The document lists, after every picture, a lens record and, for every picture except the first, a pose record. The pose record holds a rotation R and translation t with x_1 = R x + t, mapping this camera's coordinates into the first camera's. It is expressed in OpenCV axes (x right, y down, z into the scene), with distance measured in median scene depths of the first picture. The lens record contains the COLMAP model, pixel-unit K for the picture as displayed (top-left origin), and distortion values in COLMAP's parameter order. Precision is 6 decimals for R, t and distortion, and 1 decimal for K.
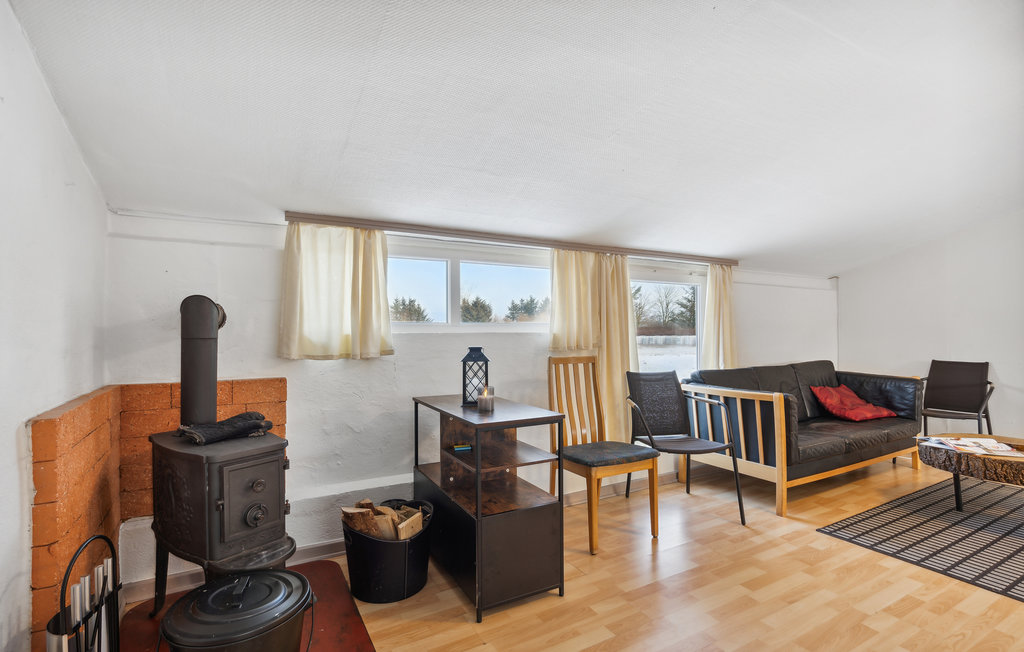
lens RADIAL K [[481.7, 0, 516.7], [0, 481.7, 333.4], [0, 0, 1]] dist [-0.008714, 0.002518]
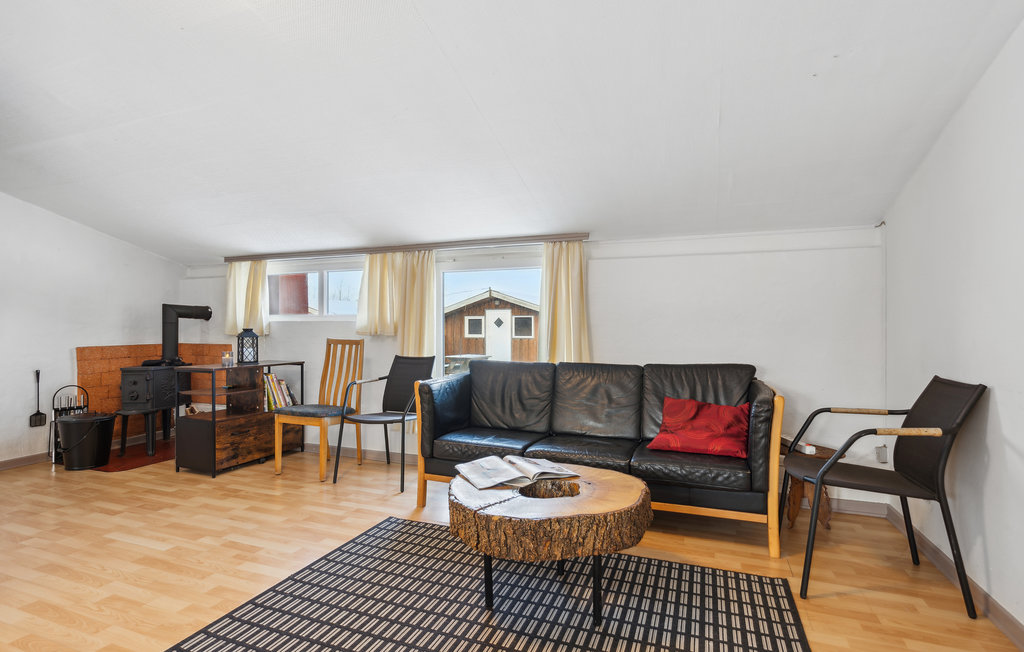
lens RADIAL K [[526.3, 0, 520.5], [0, 526.3, 335.5], [0, 0, 1]] dist [0.002318, 0.000939]
pose [[0.622804, 0.015135, -0.782231, 1.948926], [-0.007850, 0.999883, 0.013096, 0.021646], [0.782338, -0.002016, 0.622851, 0.631473]]
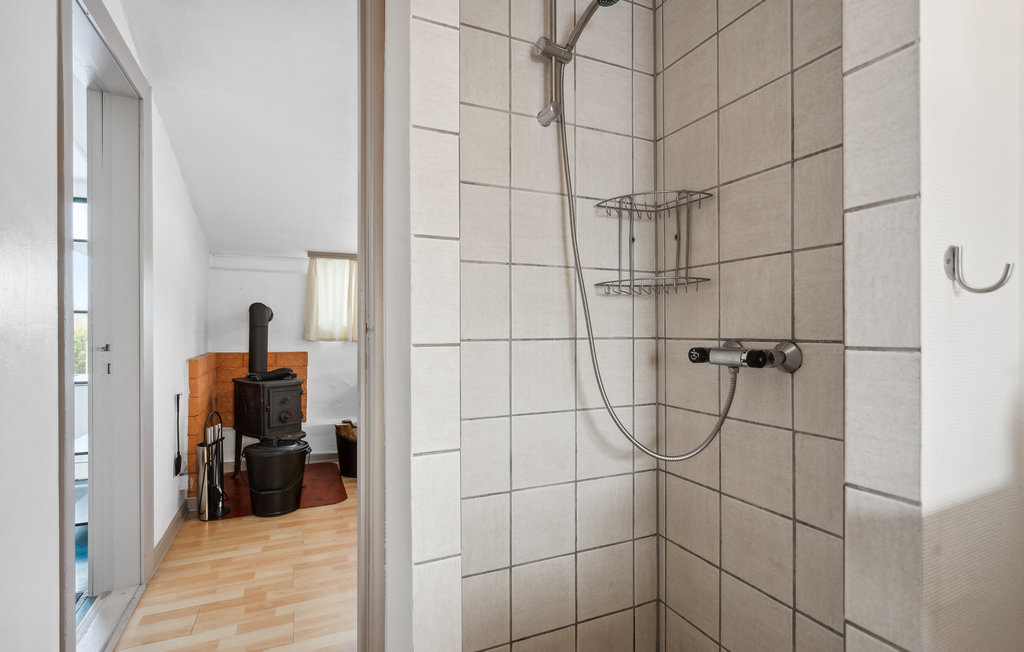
lens RADIAL K [[481.7, 0, 508.2], [0, 481.7, 332.8], [0, 0, 1]] dist [-0.008714, 0.002518]
pose [[0.994968, 0.006945, -0.099954, 0.394507], [-0.007168, 0.999973, -0.001879, 0.027304], [0.099938, 0.002586, 0.994990, -0.612763]]
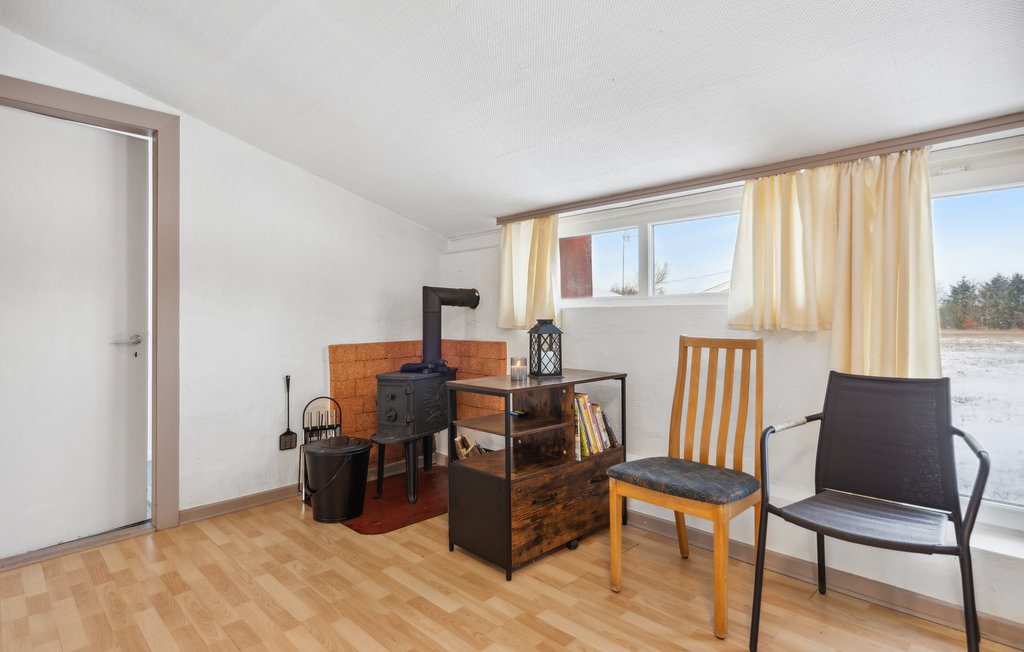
lens RADIAL K [[526.3, 0, 514.1], [0, 526.3, 329.1], [0, 0, 1]] dist [0.002318, 0.000939]
pose [[0.270632, 0.022586, -0.962418, 0.981589], [0.001253, 0.999716, 0.023814, 0.022656], [0.962682, -0.007651, 0.270526, 0.662241]]
